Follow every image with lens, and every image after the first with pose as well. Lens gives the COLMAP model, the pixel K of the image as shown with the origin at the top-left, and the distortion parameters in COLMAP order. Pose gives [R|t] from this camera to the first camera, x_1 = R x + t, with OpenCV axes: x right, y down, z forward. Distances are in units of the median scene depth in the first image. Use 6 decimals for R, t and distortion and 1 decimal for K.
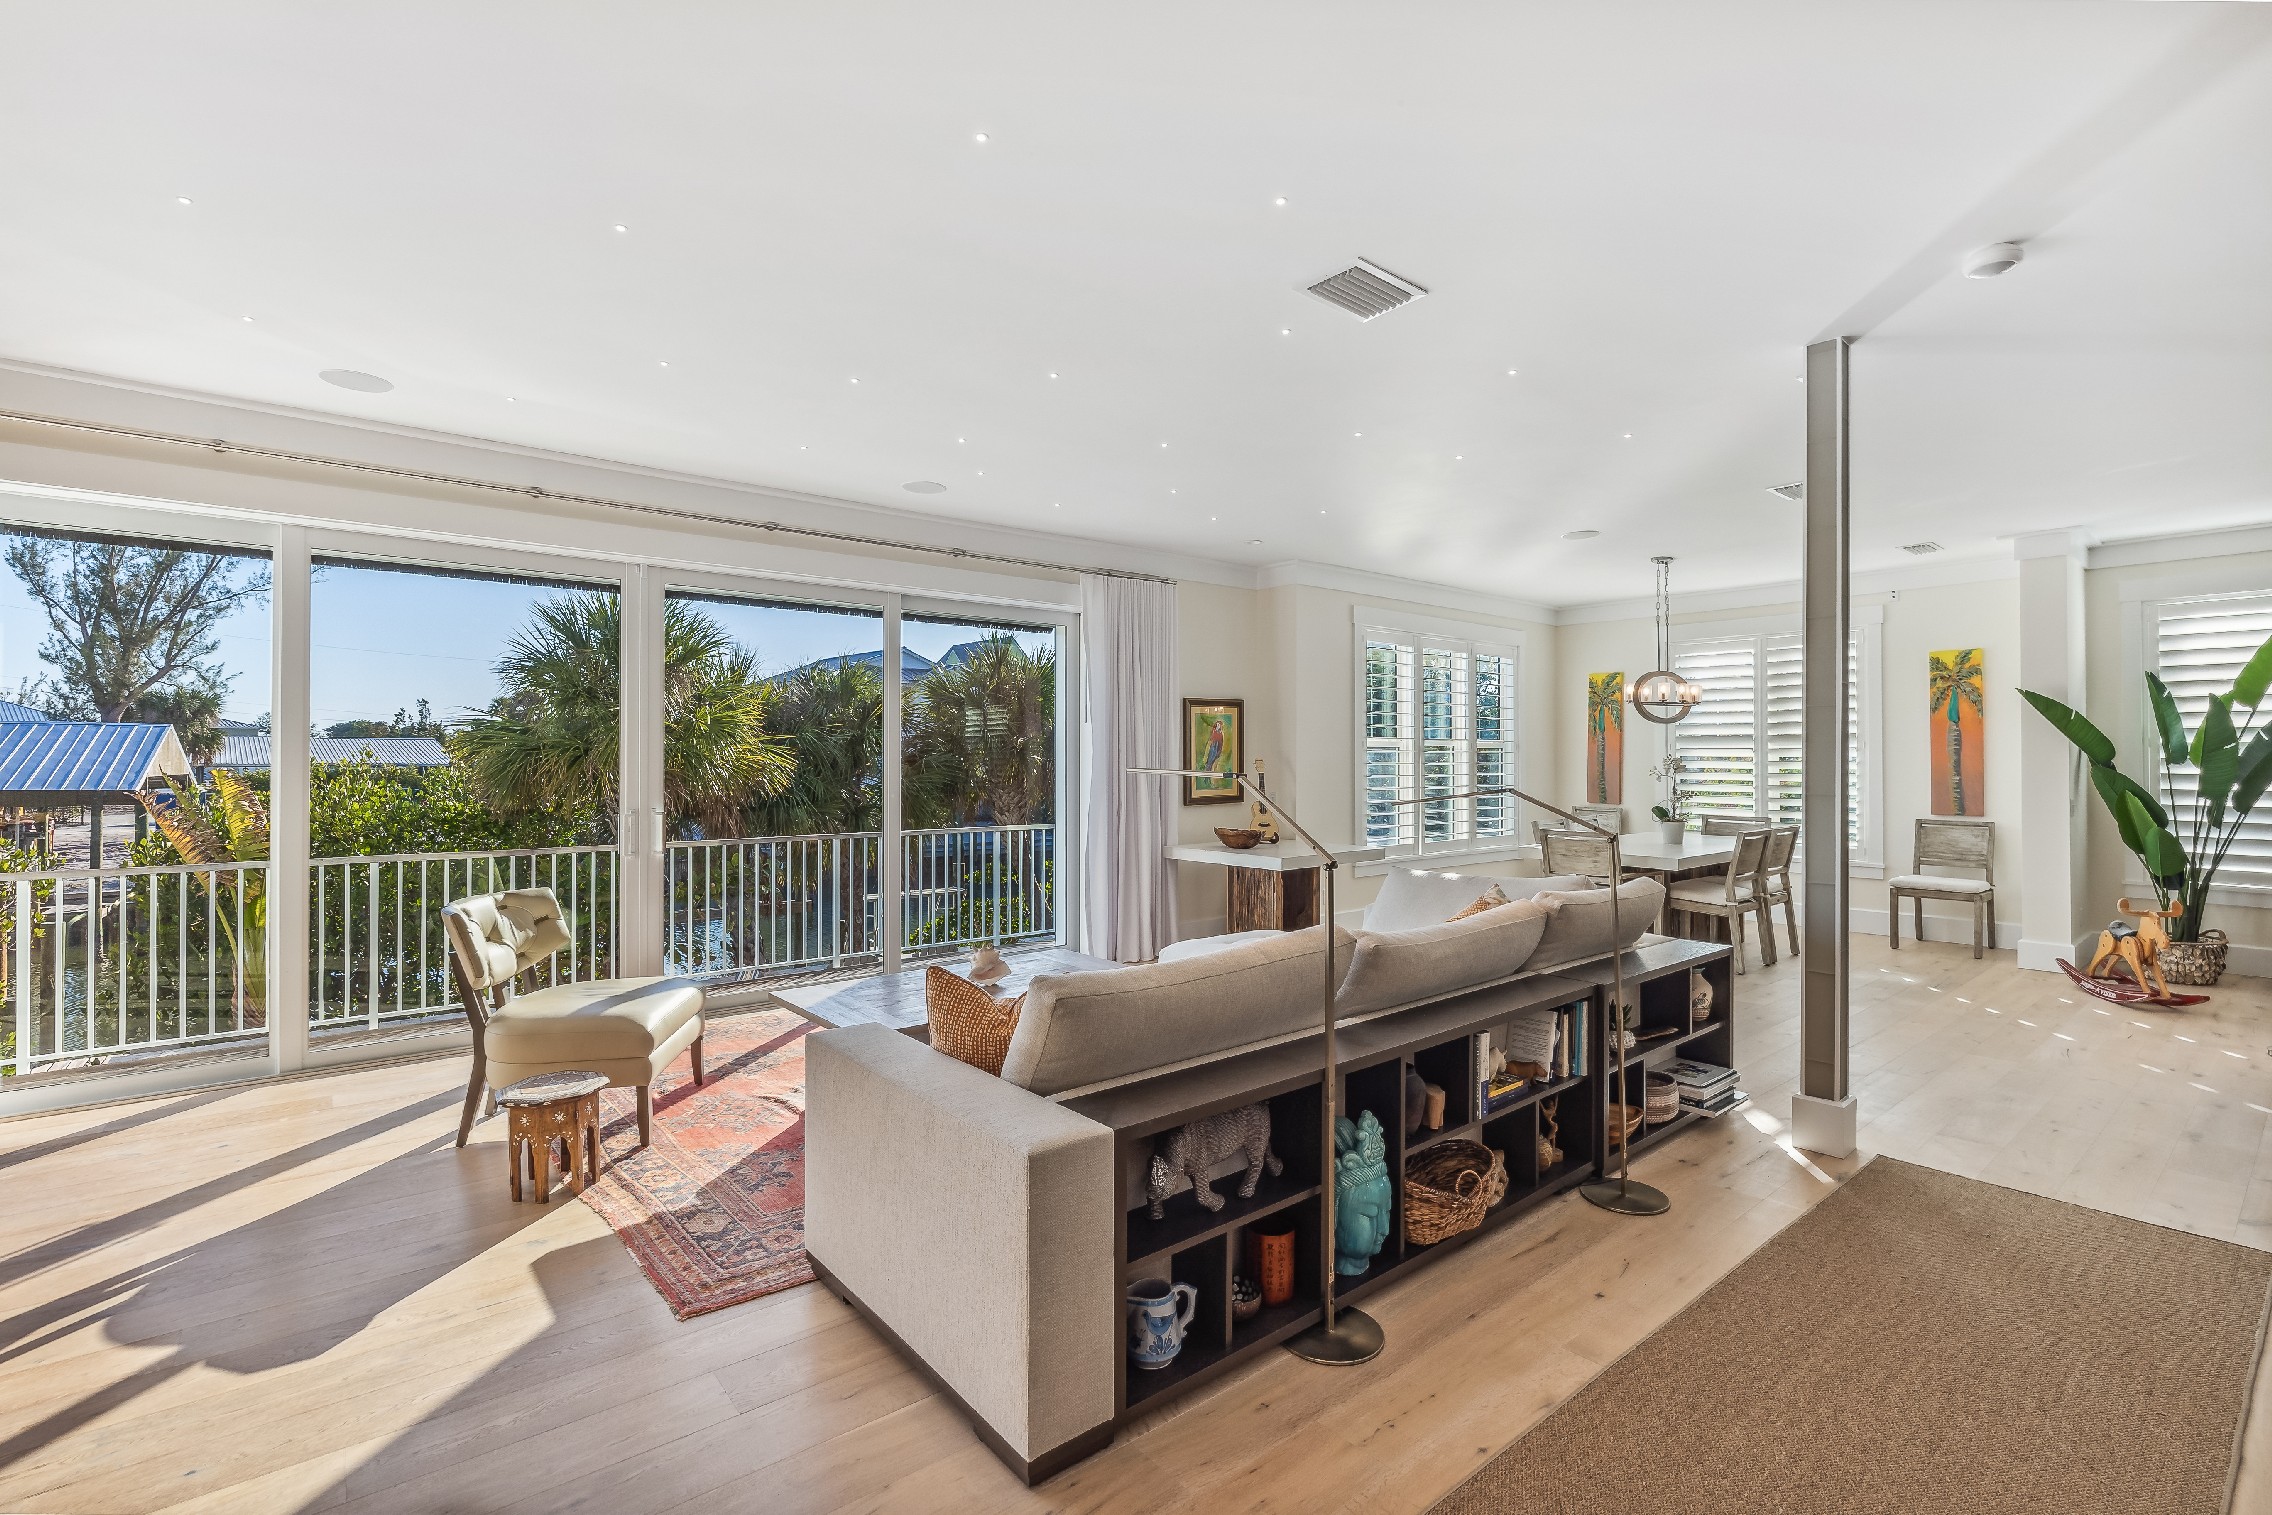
lens RADIAL K [[1007.5, 0, 1155.8], [0, 1007.5, 752.1], [0, 0, 1]] dist [-0.003580, -0.000387]
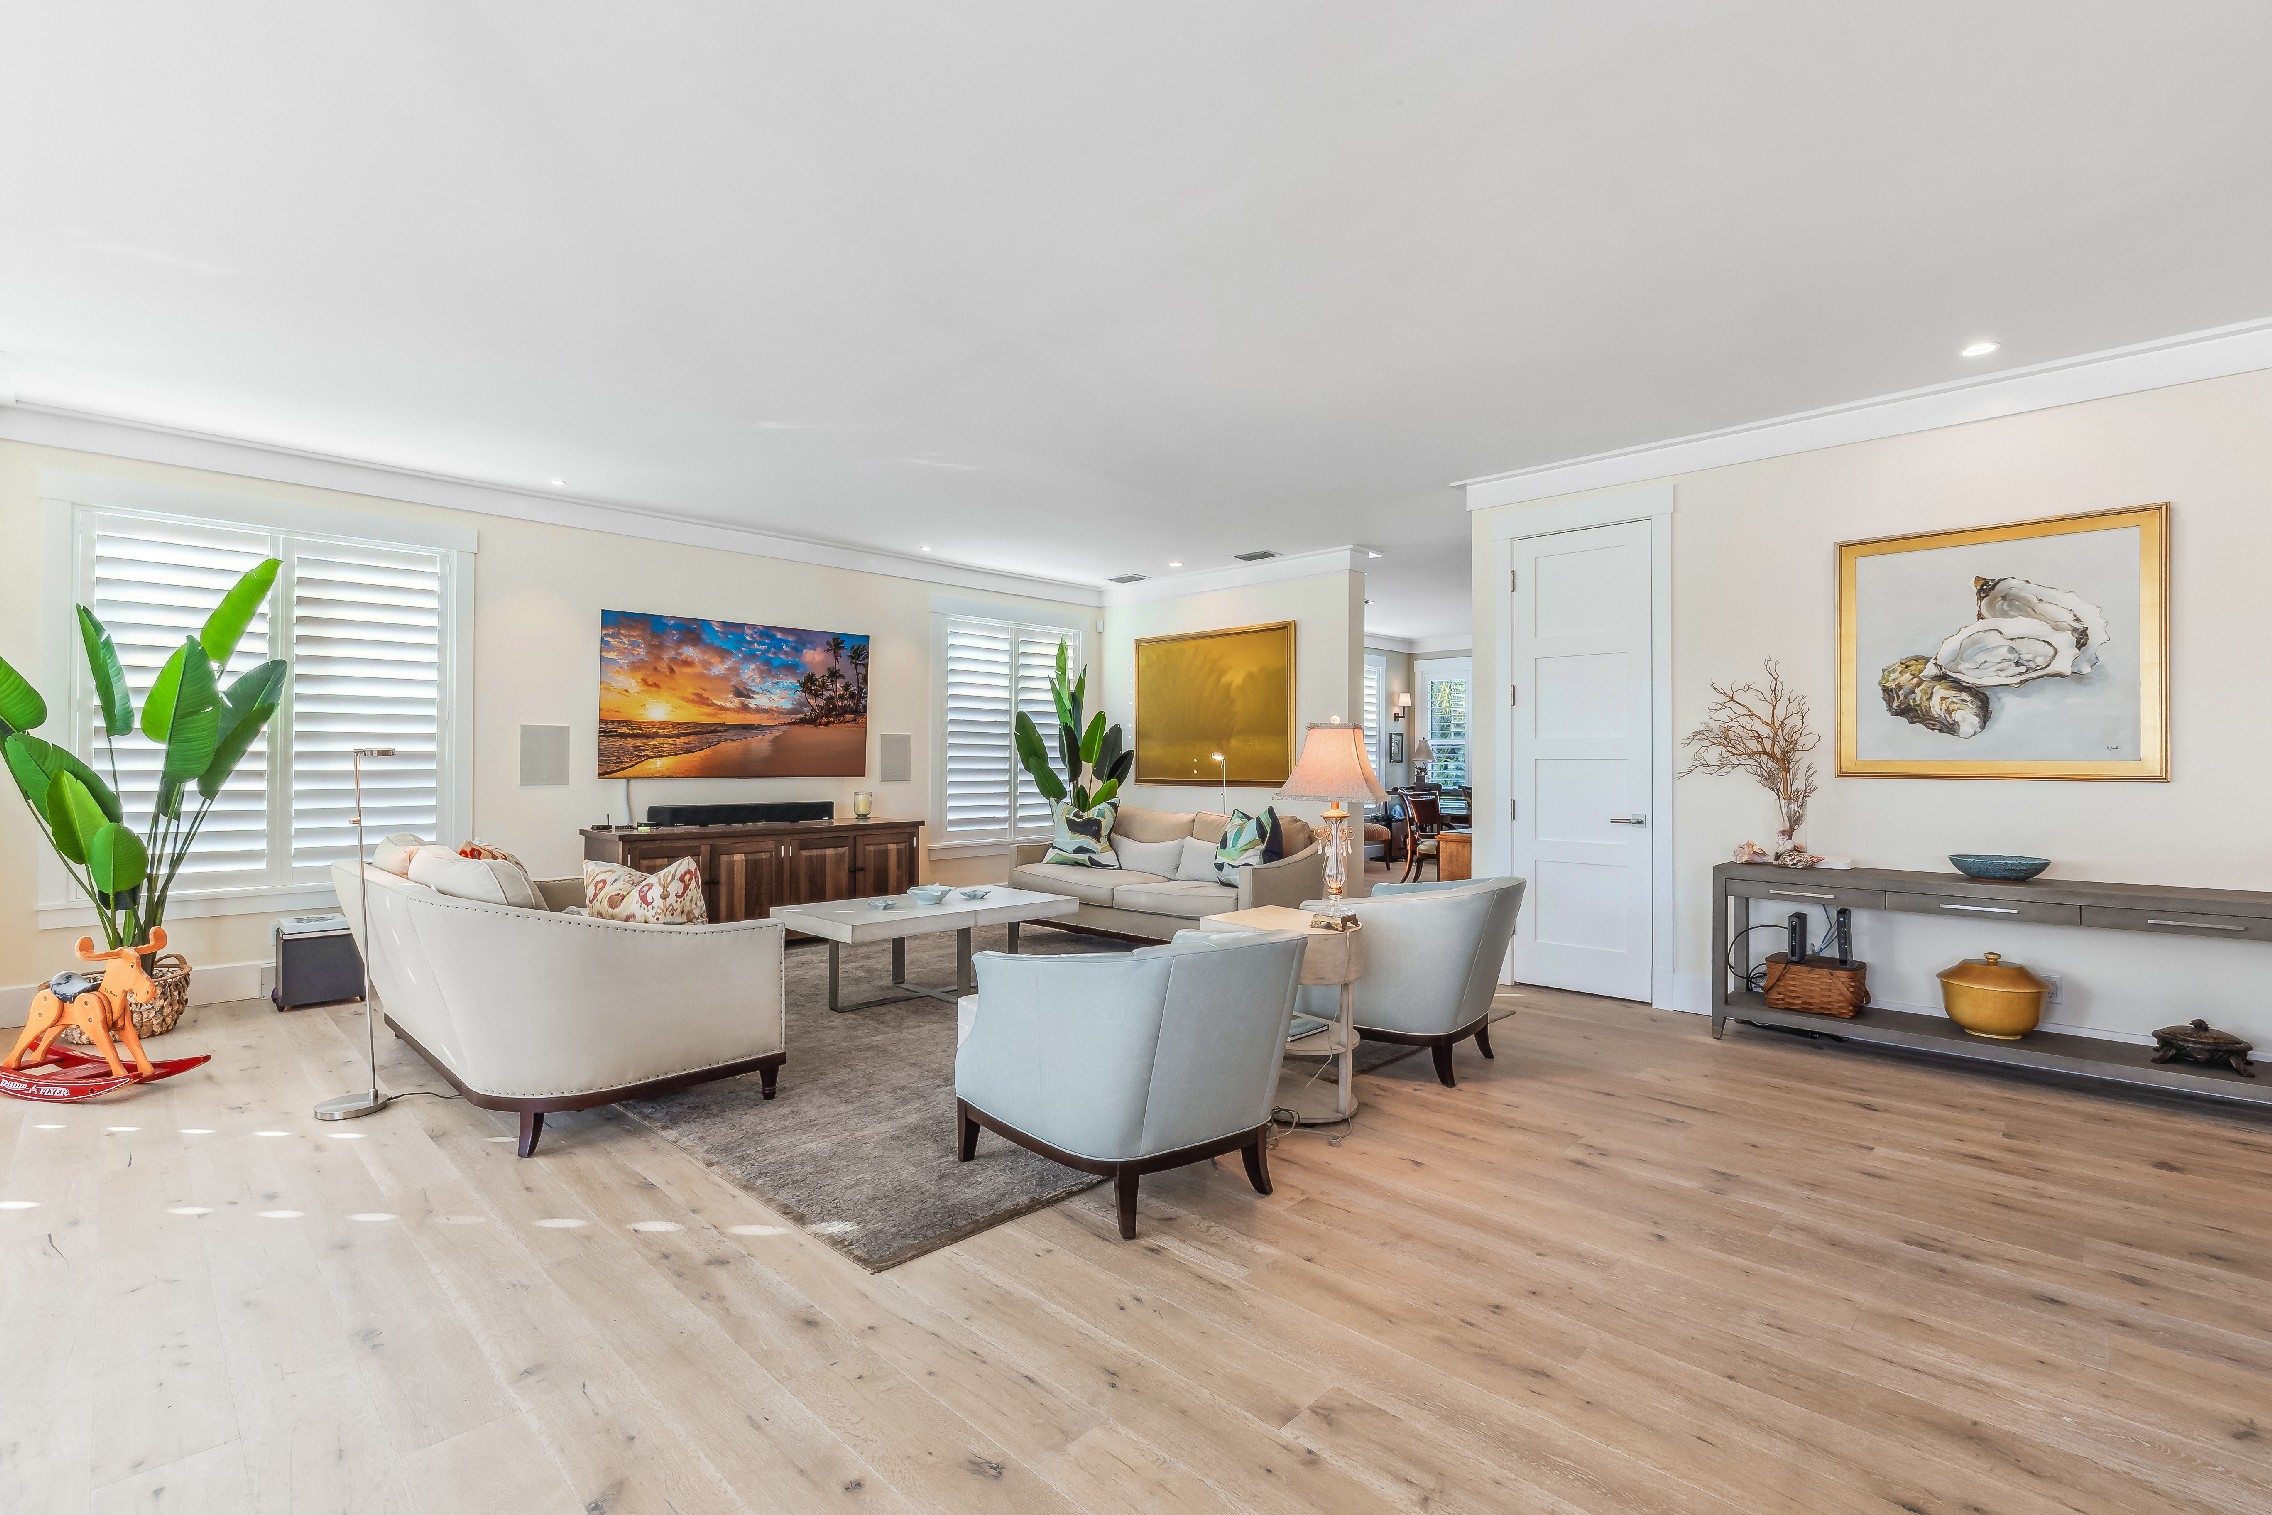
lens RADIAL K [[985.0, 0, 1136.0], [0, 985.0, 757.5], [0, 0, 1]] dist [0.000604, 0.000204]
pose [[-0.108829, 0.004430, 0.994051, 0.215270], [-0.012232, 0.999908, -0.005796, 0.021806], [-0.993985, -0.012790, -0.108765, 0.327768]]
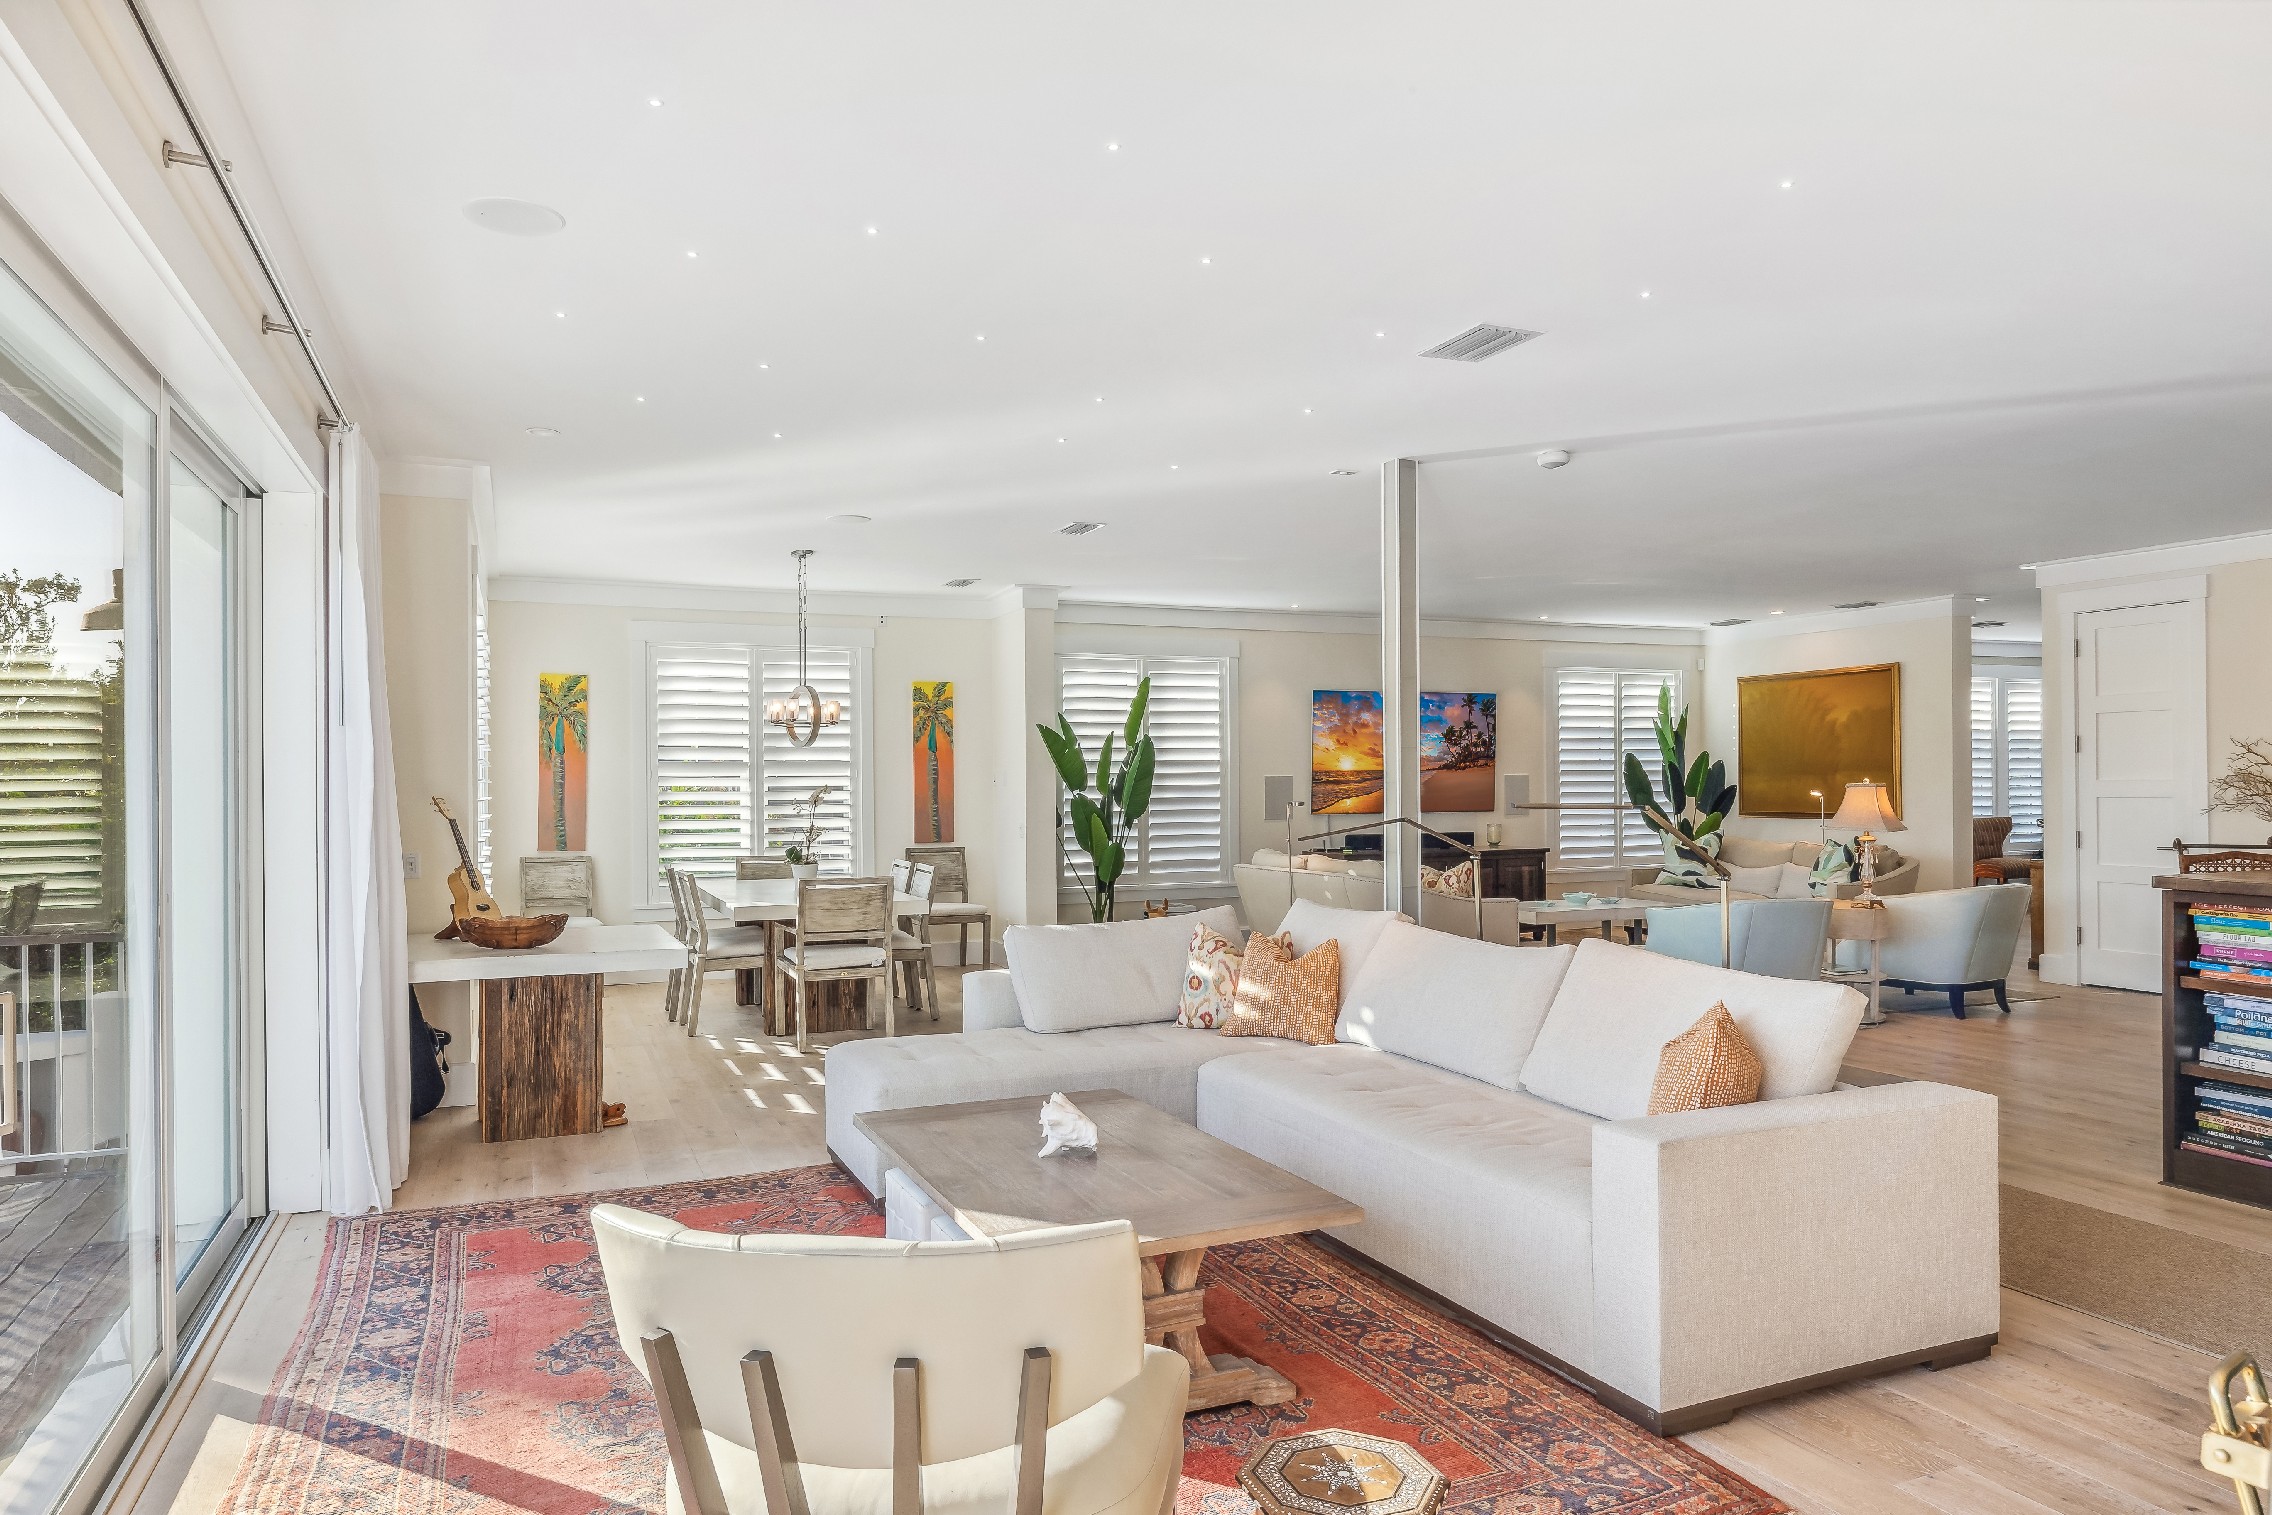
lens RADIAL K [[1439.4, 0, 1139.7], [0, 1439.4, 784.3], [0, 0, 1]] dist [-0.007812, -0.001539]
pose [[0.287483, -0.005134, 0.957772, -0.589269], [0.000815, 0.999987, 0.005116, -0.004350], [-0.957785, -0.000690, 0.287484, 0.405695]]
